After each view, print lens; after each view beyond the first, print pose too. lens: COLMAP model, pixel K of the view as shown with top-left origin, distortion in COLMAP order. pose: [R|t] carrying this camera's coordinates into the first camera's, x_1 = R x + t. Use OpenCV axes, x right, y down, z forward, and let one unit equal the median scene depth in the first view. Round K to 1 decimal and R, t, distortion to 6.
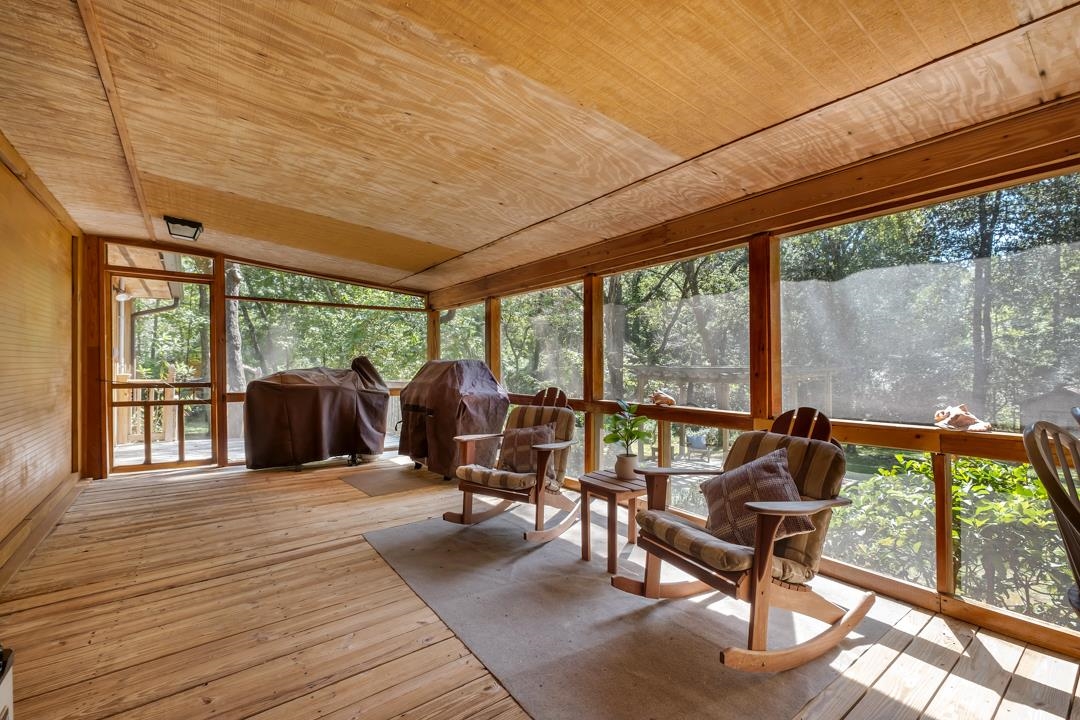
lens RADIAL K [[468.5, 0, 536.7], [0, 468.5, 364.3], [0, 0, 1]] dist [-0.007270, 0.000274]
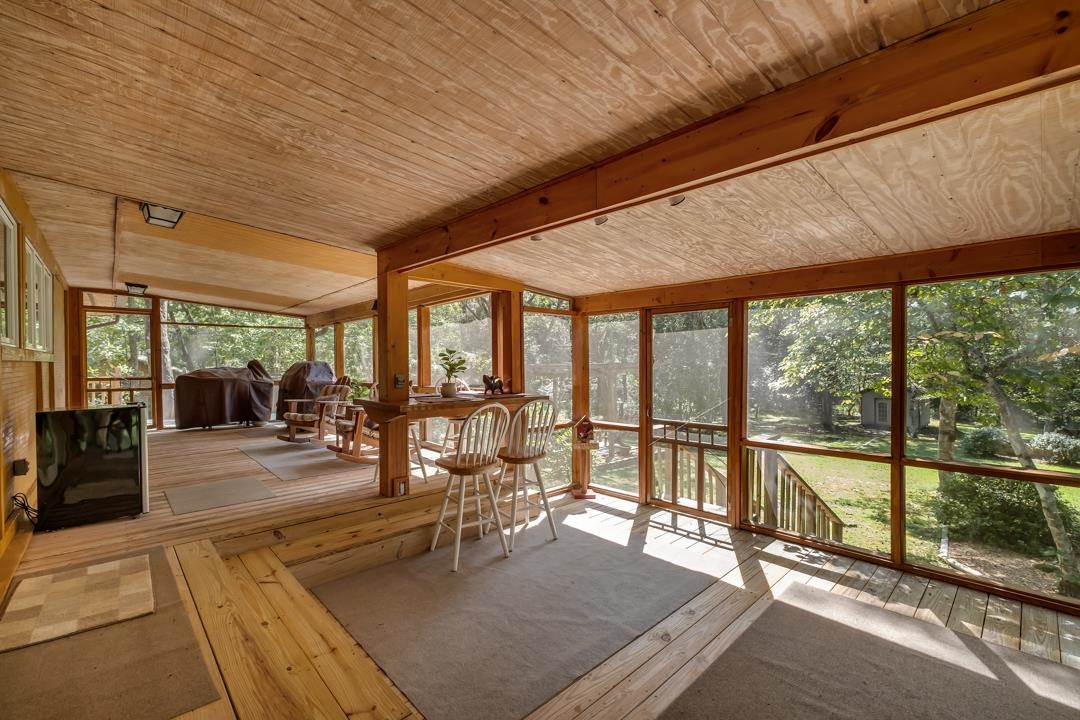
lens RADIAL K [[468.5, 0, 536.7], [0, 468.5, 364.3], [0, 0, 1]] dist [-0.007270, 0.000274]
pose [[0.994351, -0.007713, 0.105865, 0.419533], [0.007496, 0.999969, 0.002446, 0.001464], [-0.105881, -0.001639, 0.994377, -0.686962]]
